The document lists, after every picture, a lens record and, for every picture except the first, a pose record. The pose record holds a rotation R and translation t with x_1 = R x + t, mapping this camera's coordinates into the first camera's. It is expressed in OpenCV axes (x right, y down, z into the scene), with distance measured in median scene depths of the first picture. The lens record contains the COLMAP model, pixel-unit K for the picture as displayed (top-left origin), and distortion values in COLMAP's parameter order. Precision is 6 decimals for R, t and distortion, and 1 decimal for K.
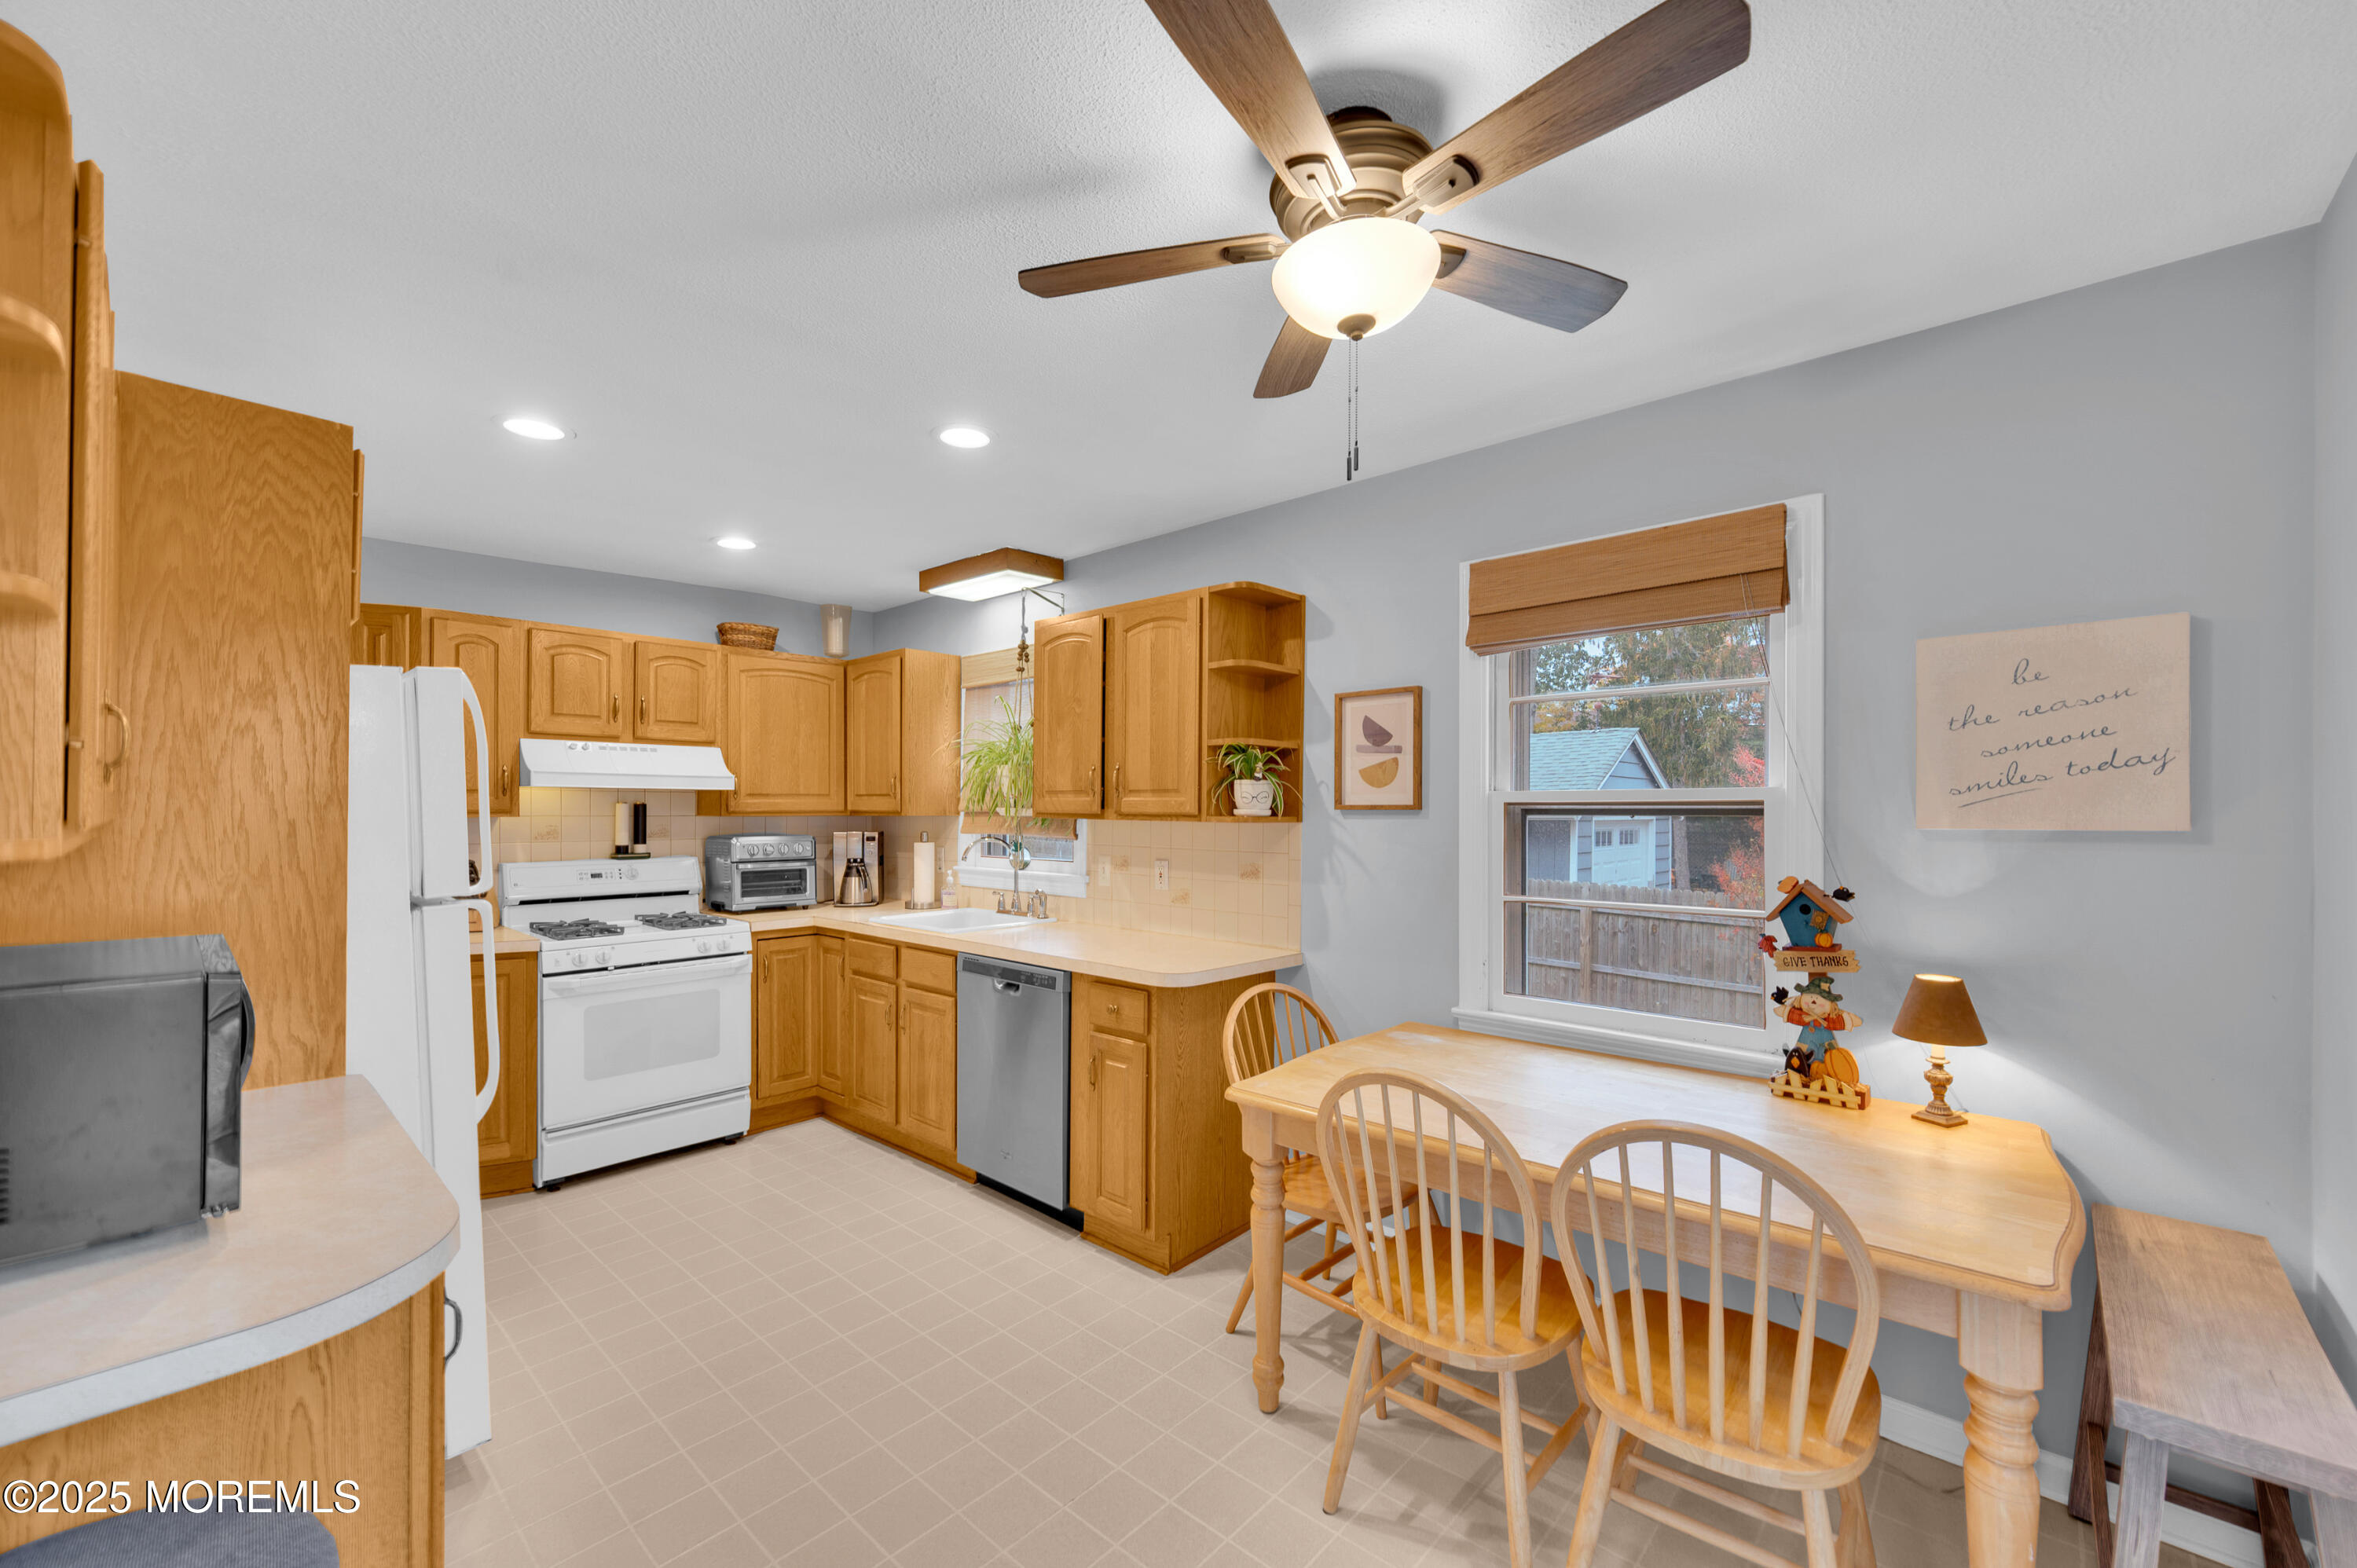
lens RADIAL K [[938.7, 0, 1211.3], [0, 938.7, 796.2], [0, 0, 1]] dist [0.000002, 0.000037]
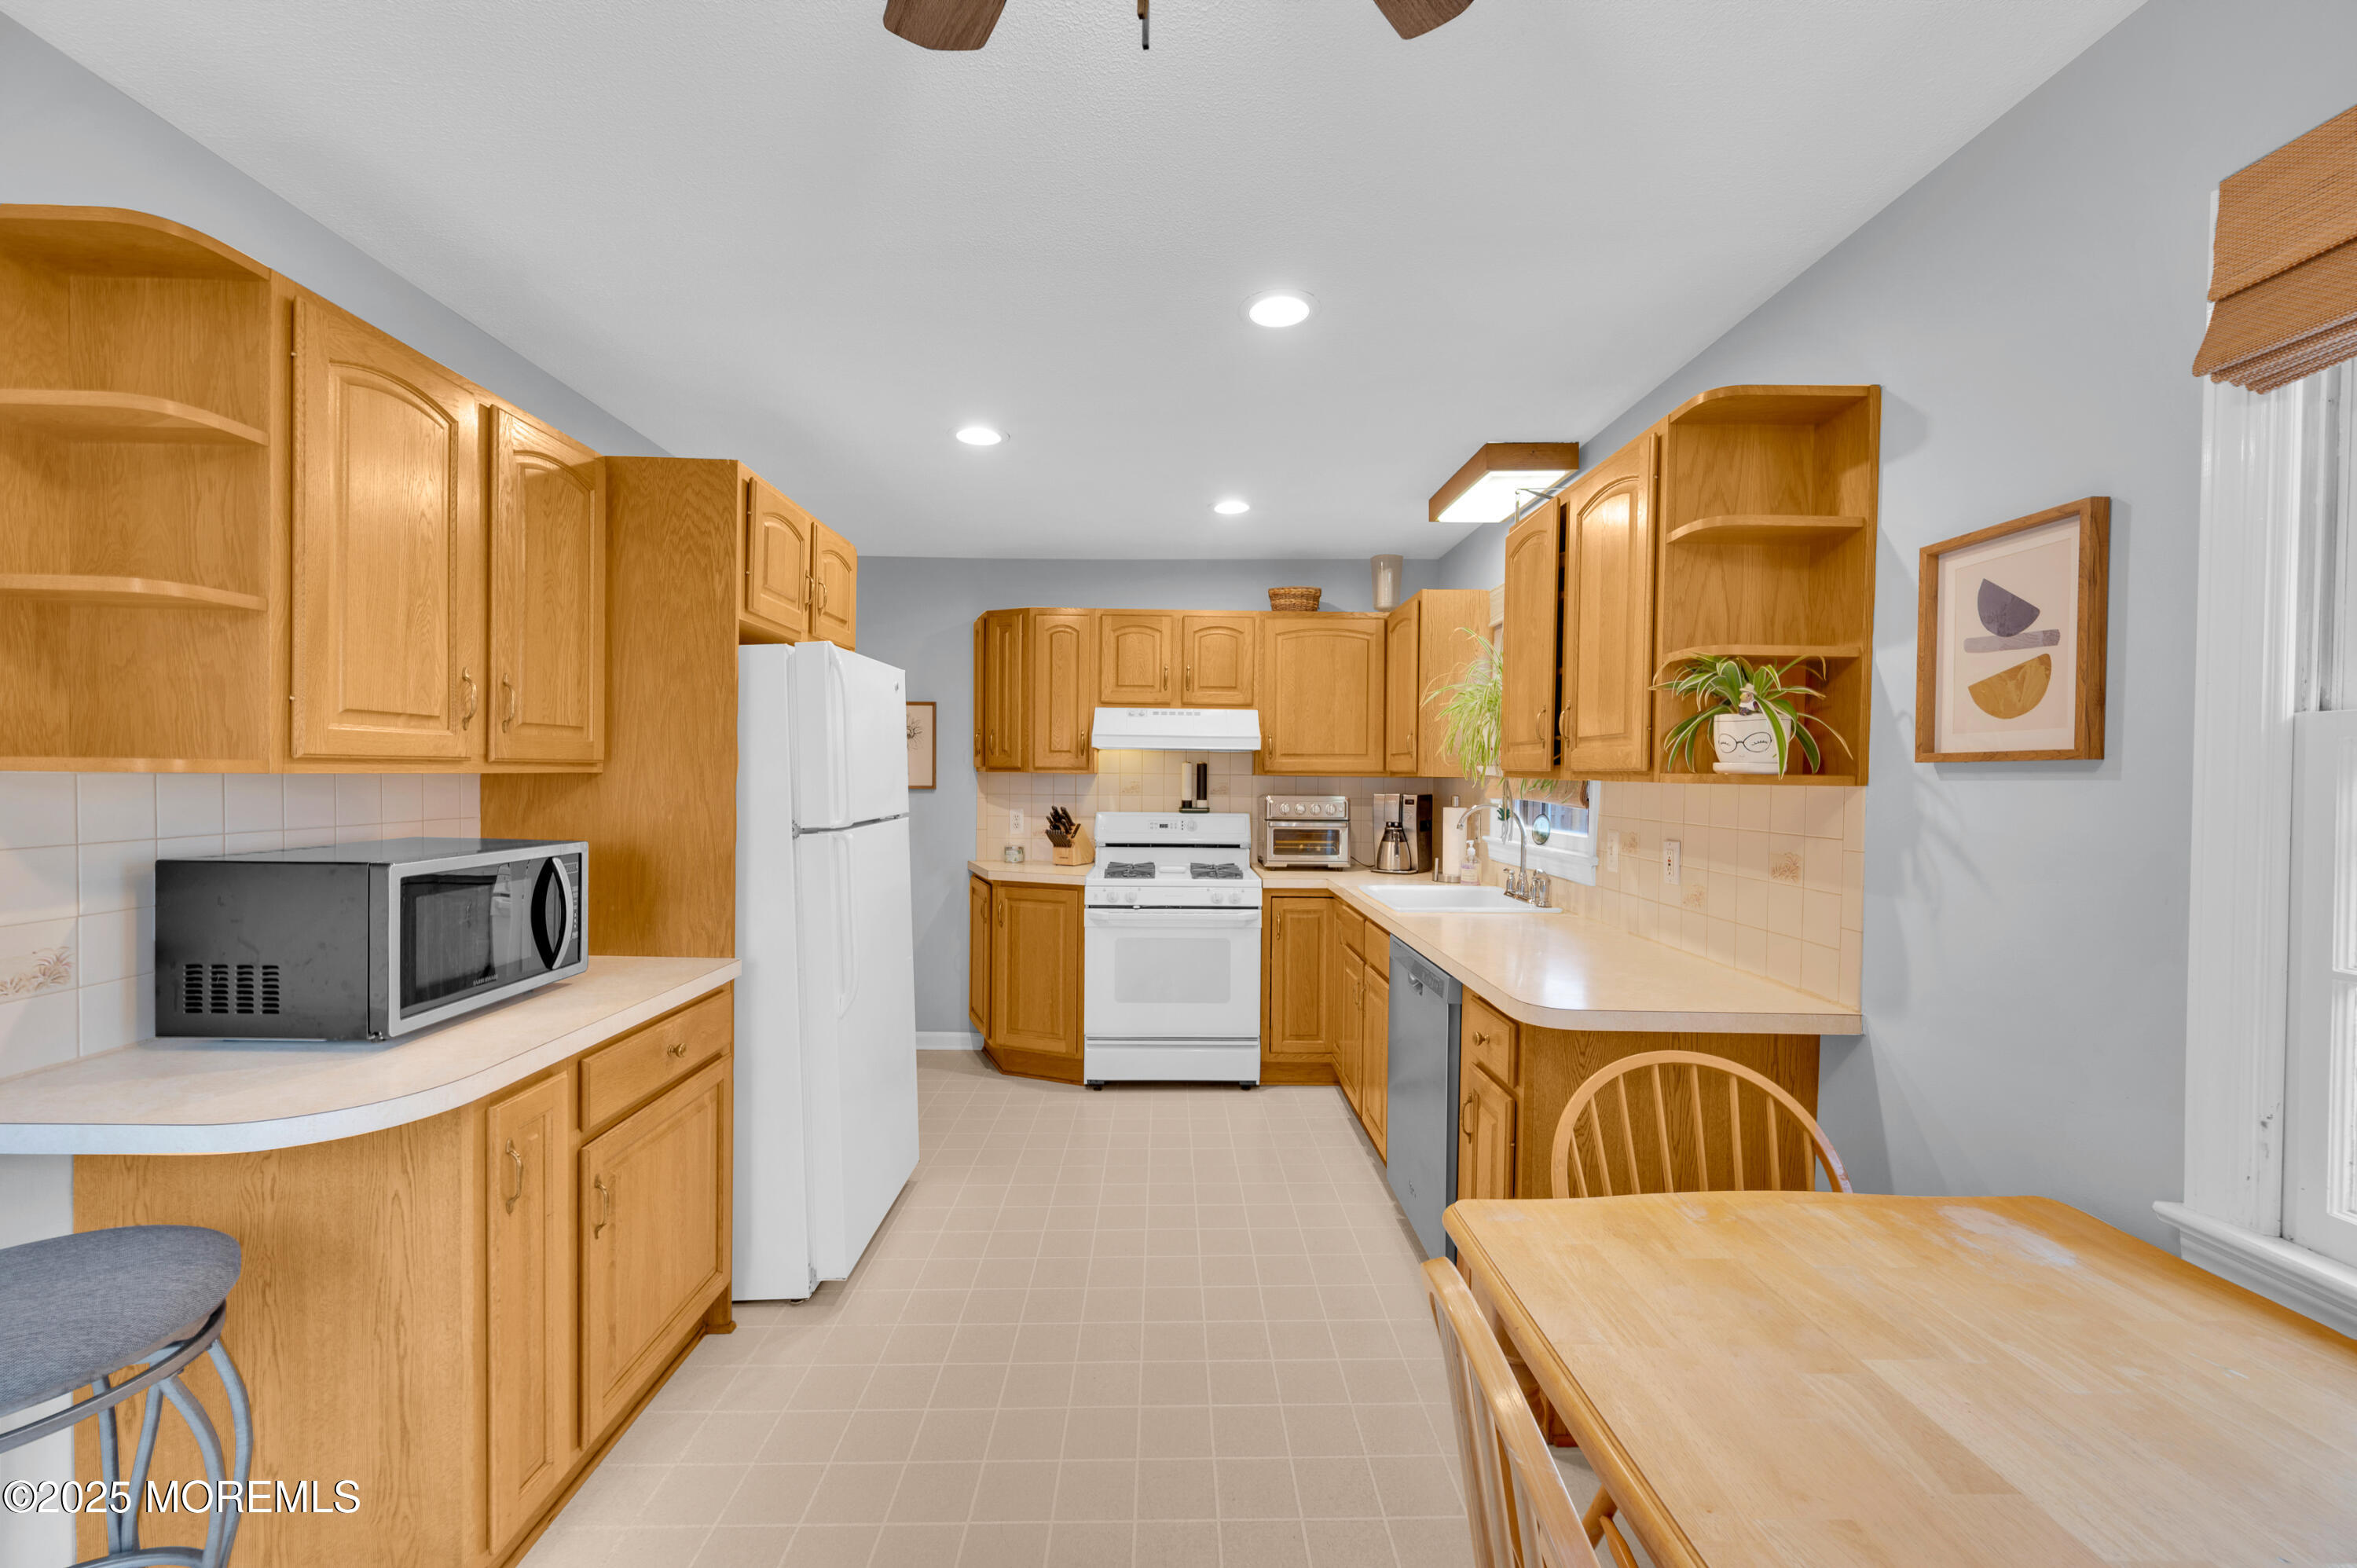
lens RADIAL K [[925.0, 0, 1178.5], [0, 925.0, 784.0], [0, 0, 1]] dist [-0.001813, -0.000234]
pose [[0.668287, 0.012535, -0.743798, 0.211300], [0.000994, 0.999842, 0.017743, 0.014512], [0.743903, -0.012597, 0.668169, 0.282619]]
